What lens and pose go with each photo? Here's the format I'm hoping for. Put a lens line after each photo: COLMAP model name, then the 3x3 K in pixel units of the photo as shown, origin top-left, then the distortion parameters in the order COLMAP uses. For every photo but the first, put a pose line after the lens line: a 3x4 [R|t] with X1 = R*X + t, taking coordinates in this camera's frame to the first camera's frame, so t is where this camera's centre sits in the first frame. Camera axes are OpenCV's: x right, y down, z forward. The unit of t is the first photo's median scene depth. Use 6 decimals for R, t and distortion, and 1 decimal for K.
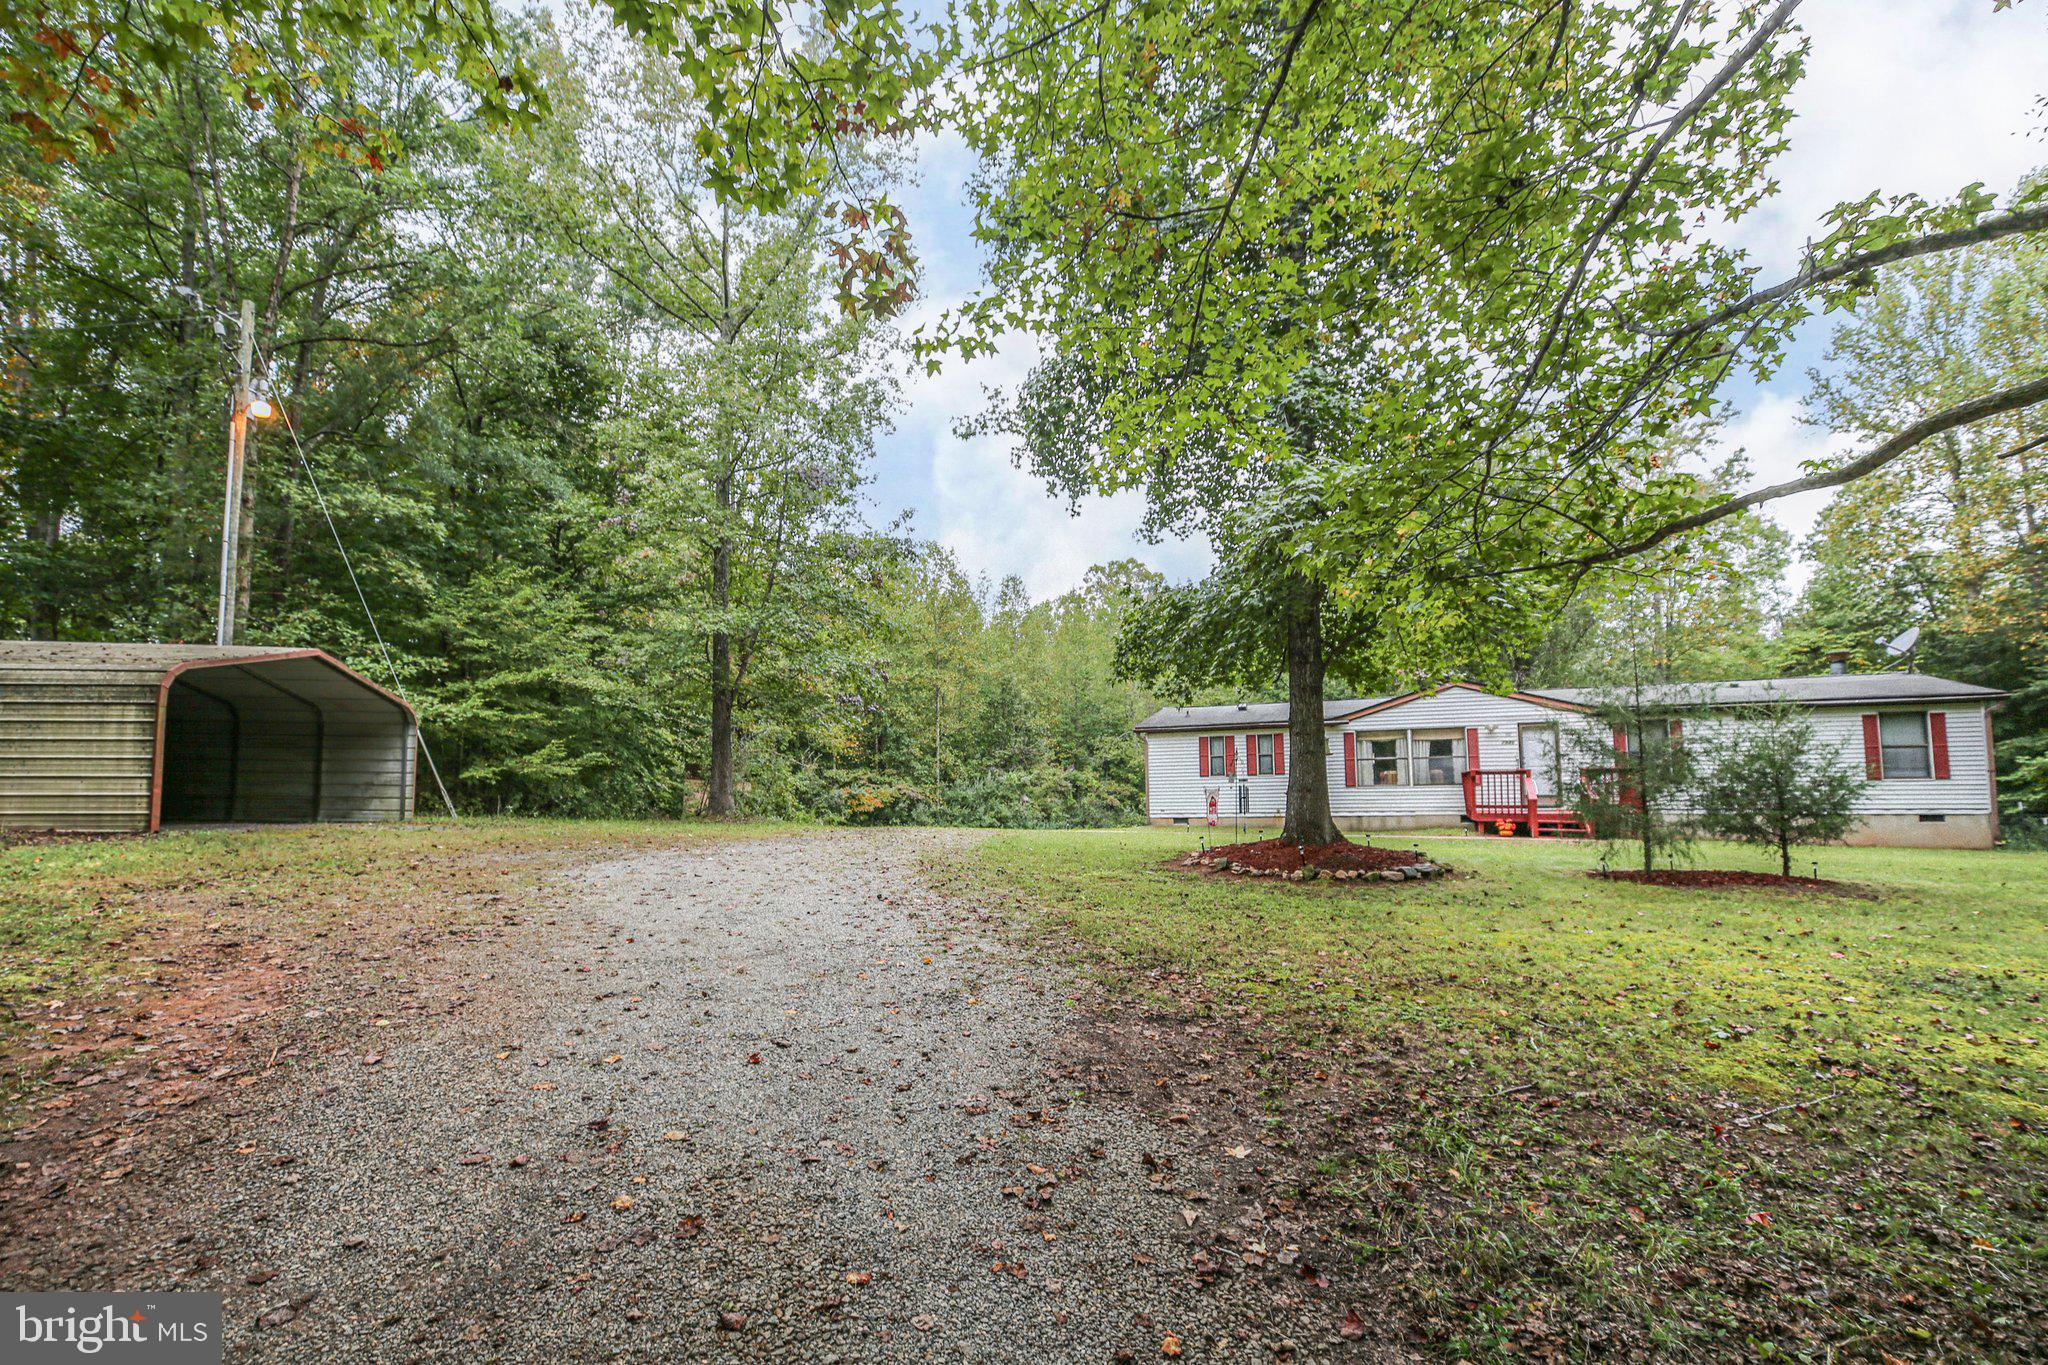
lens RADIAL K [[951.7, 0, 1023.7], [0, 951.7, 693.6], [0, 0, 1]] dist [-0.040594, 0.012752]
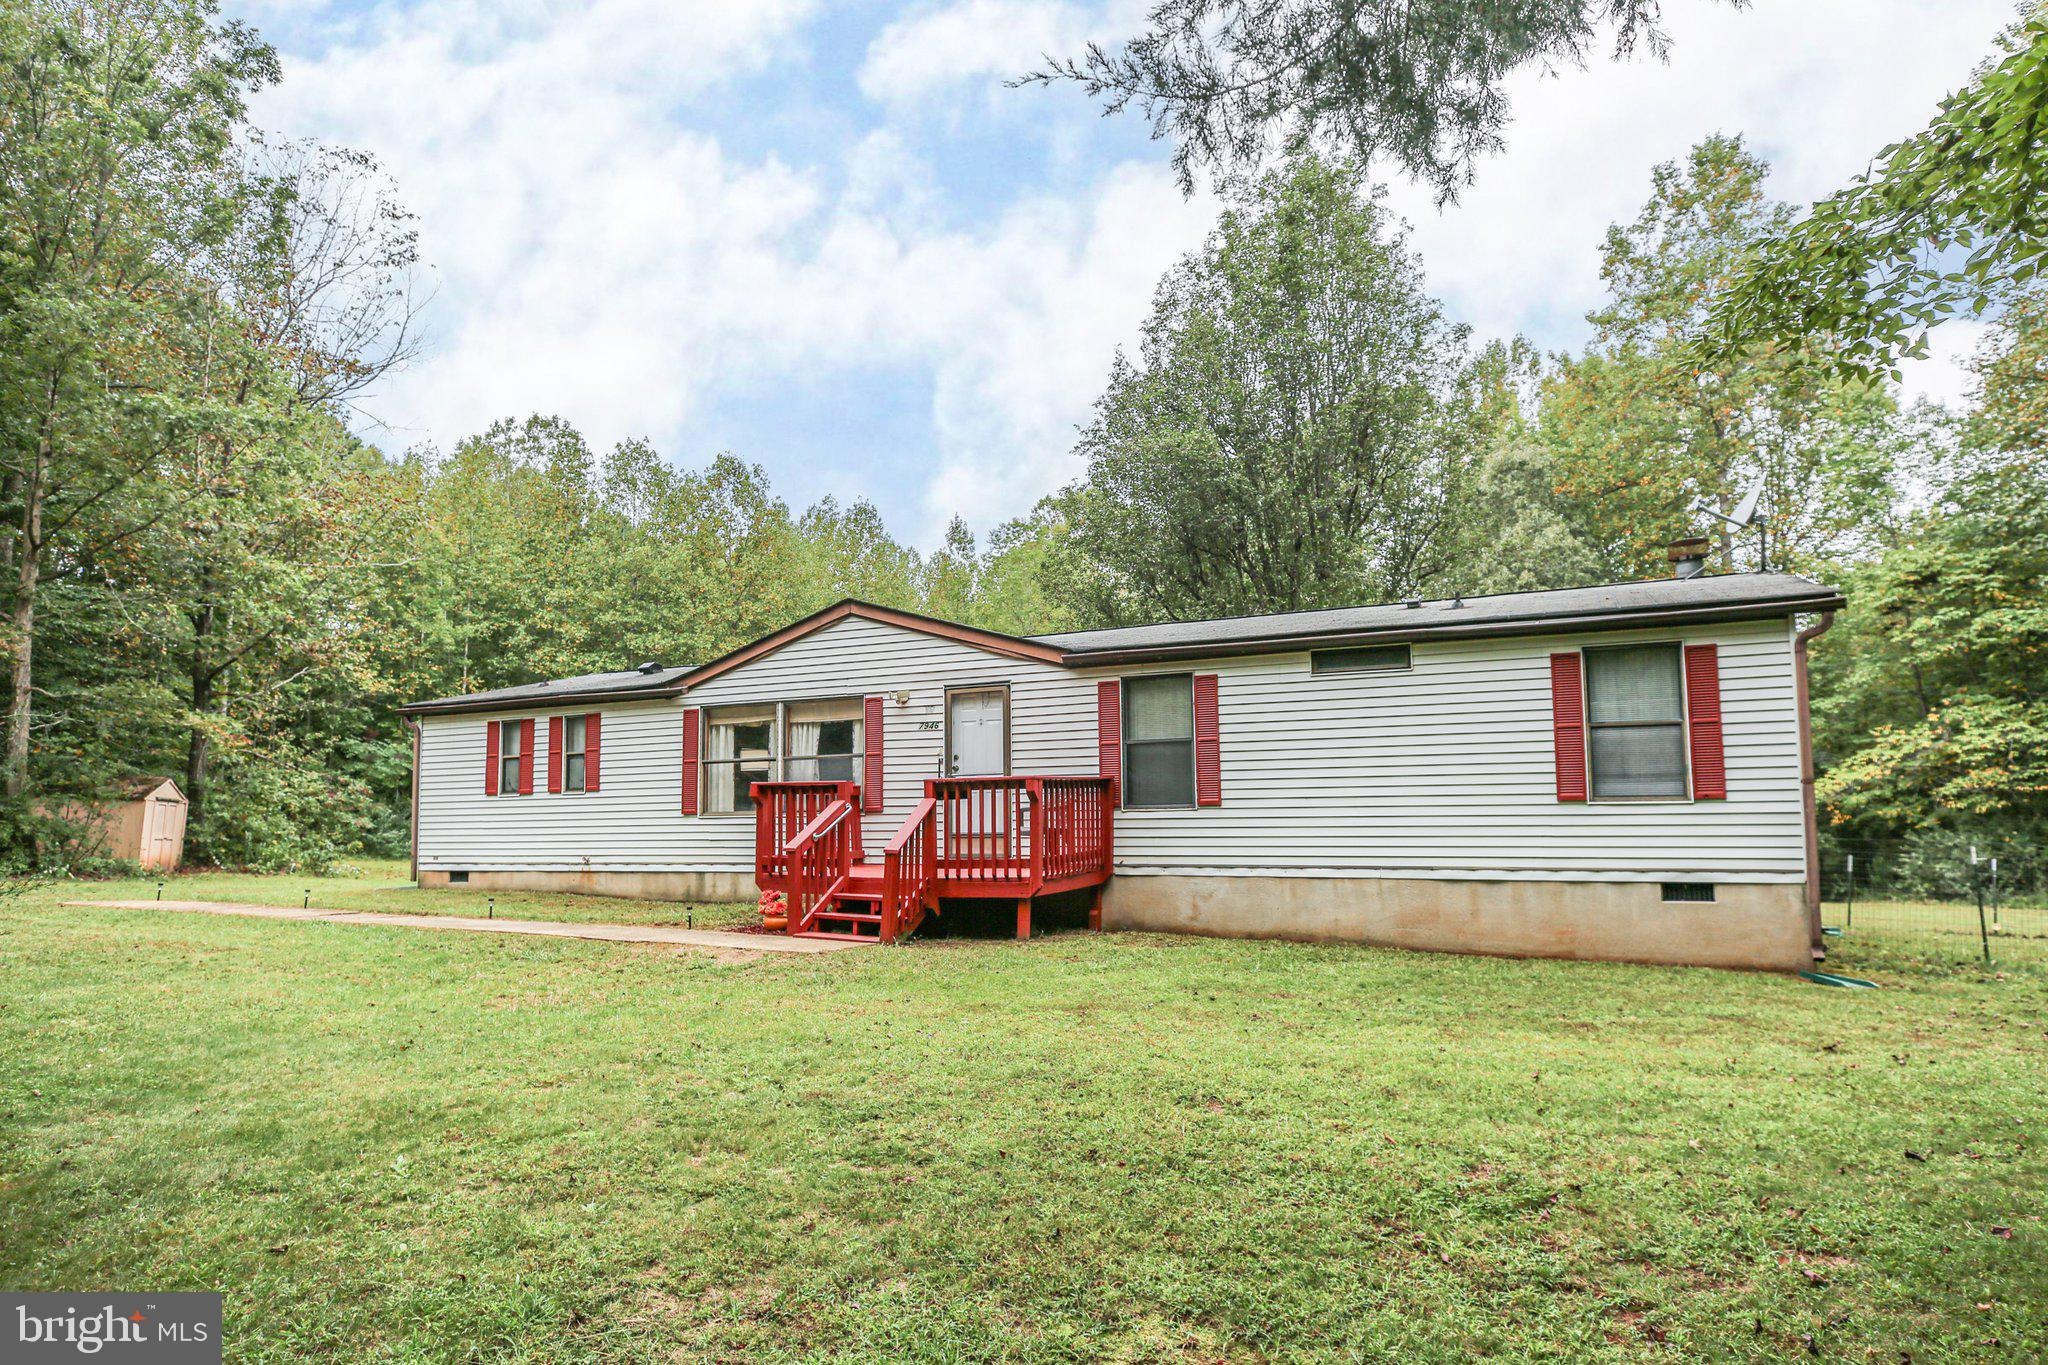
lens RADIAL K [[1219.3, 0, 1024.0], [0, 1219.3, 682.5], [0, 0, 1]] dist [-0.002754, -0.000882]
pose [[0.999208, -0.010621, -0.038361, 0.565524], [0.010689, 0.999942, 0.001574, 0.027706], [0.038342, -0.001982, 0.999263, 0.346925]]
